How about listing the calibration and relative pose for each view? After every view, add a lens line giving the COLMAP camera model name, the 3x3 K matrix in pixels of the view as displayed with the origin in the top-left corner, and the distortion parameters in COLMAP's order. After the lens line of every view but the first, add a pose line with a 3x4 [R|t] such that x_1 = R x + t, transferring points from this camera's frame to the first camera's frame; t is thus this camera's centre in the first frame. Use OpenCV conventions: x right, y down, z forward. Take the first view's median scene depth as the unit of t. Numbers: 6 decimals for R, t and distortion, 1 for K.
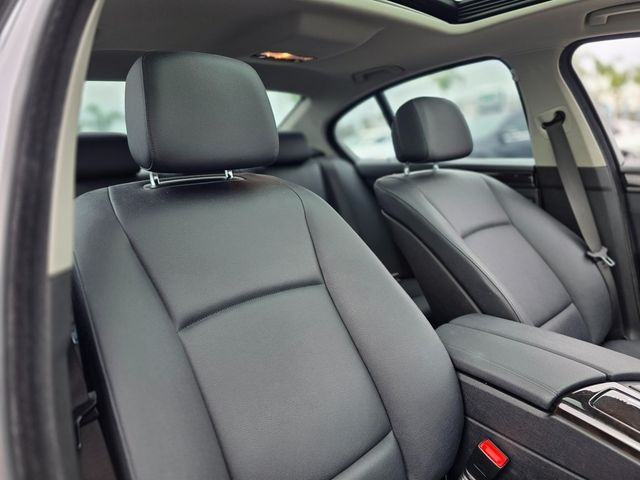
lens RADIAL K [[429.7, 0, 322.9], [0, 429.7, 241.1], [0, 0, 1]] dist [0.011719, -0.007030]
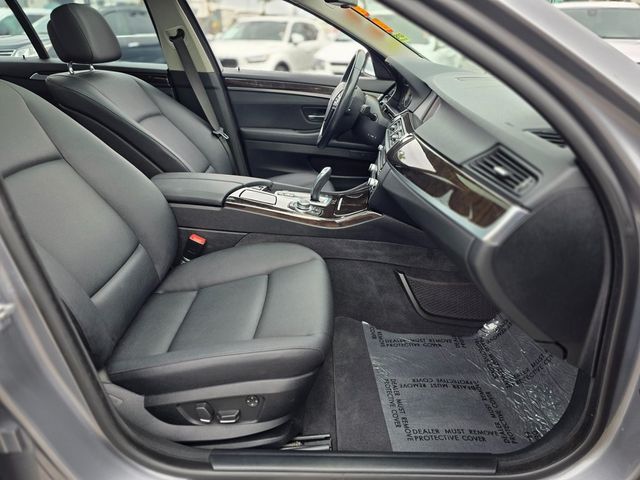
lens RADIAL K [[429.7, 0, 320.2], [0, 429.7, 237.1], [0, 0, 1]] dist [0.011719, -0.007030]
pose [[0.656751, -0.240053, 0.714879, -0.313296], [0.091782, 0.966378, 0.240185, 0.056045], [-0.748501, -0.092129, 0.656703, -0.317520]]
